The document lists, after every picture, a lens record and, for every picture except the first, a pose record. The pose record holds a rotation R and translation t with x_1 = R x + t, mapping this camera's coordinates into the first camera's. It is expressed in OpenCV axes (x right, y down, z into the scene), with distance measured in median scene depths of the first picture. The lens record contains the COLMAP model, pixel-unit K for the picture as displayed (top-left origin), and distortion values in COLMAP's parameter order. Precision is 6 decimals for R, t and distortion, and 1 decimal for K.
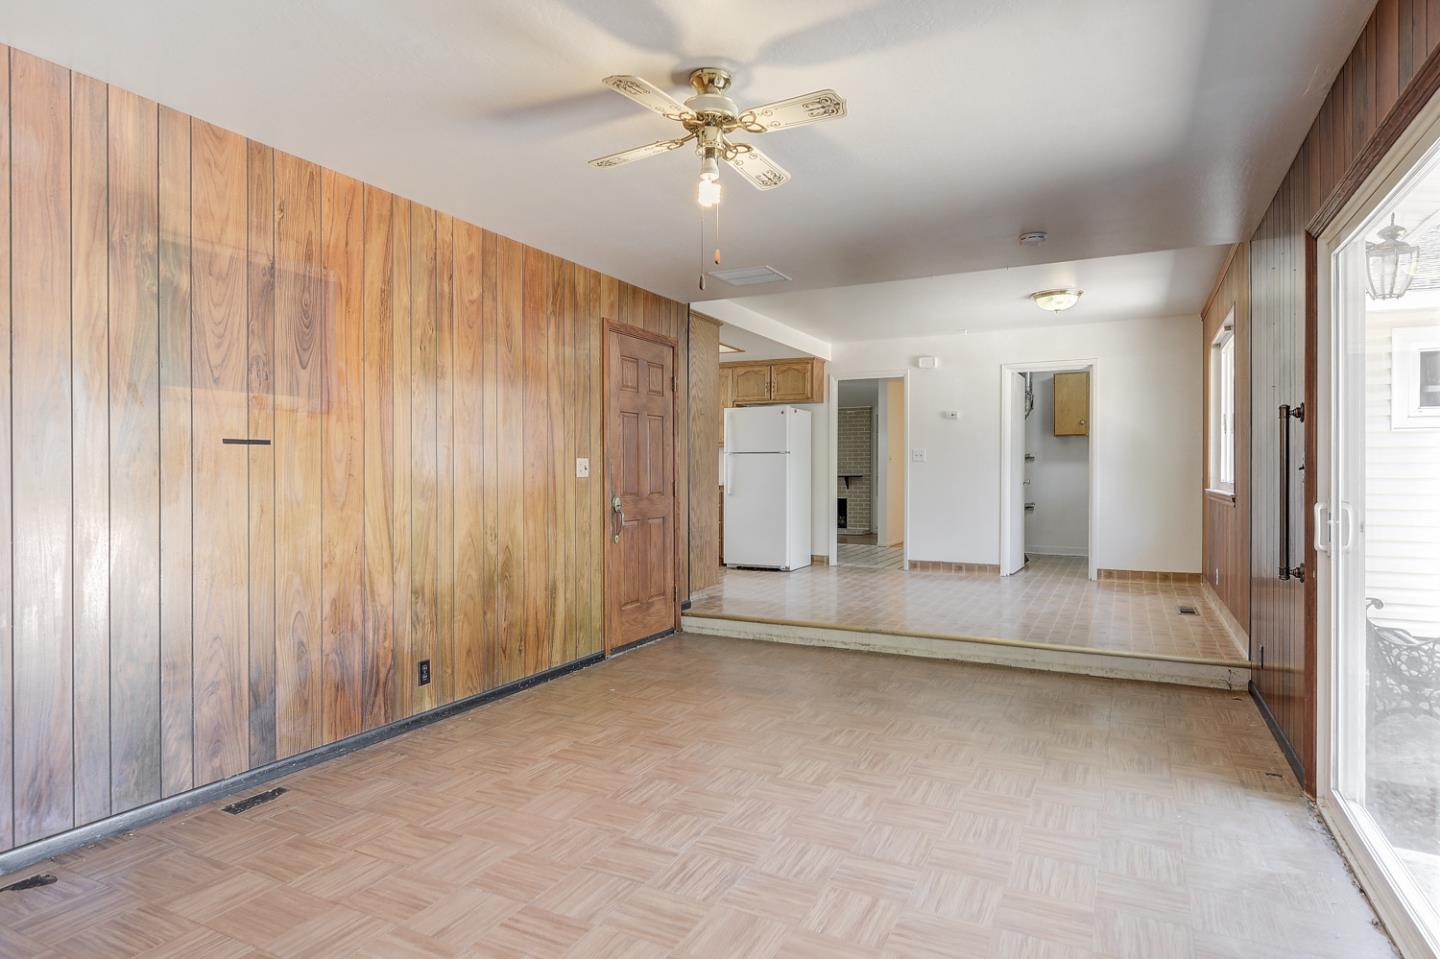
lens RADIAL K [[838.6, 0, 720.7], [0, 838.6, 473.2], [0, 0, 1]] dist [0.032323, 0.000322]
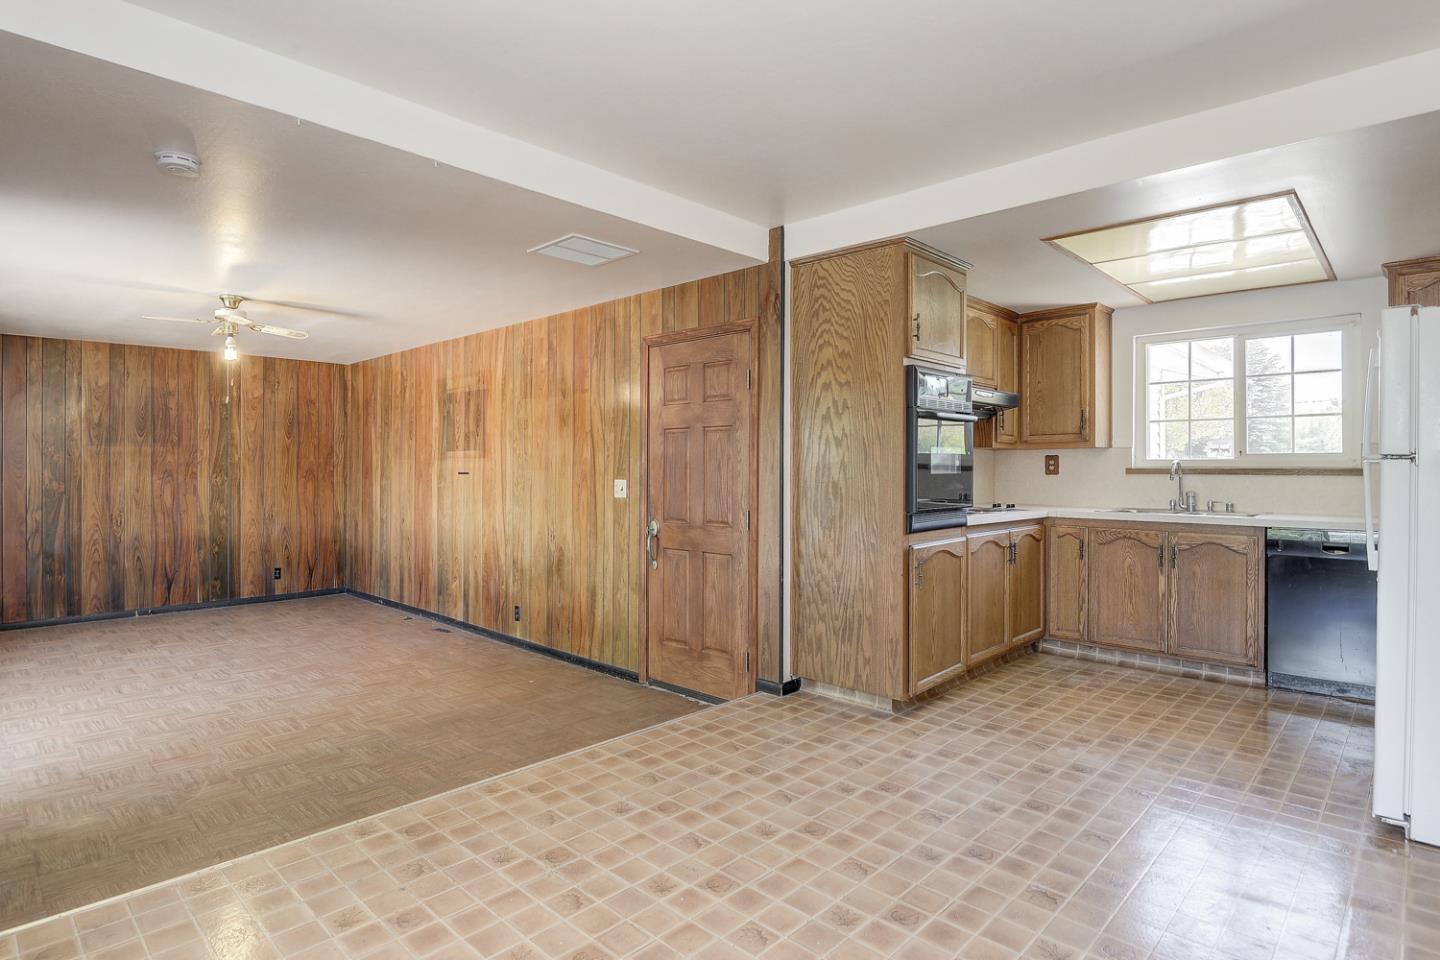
lens RADIAL K [[763.7, 0, 716.3], [0, 763.7, 463.1], [0, 0, 1]] dist [-0.026776, -0.001382]
pose [[-0.305910, -0.006780, -0.952036, 0.737331], [-0.003858, 0.999975, -0.005881, -0.034586], [0.952053, 0.001874, -0.305929, 1.454321]]
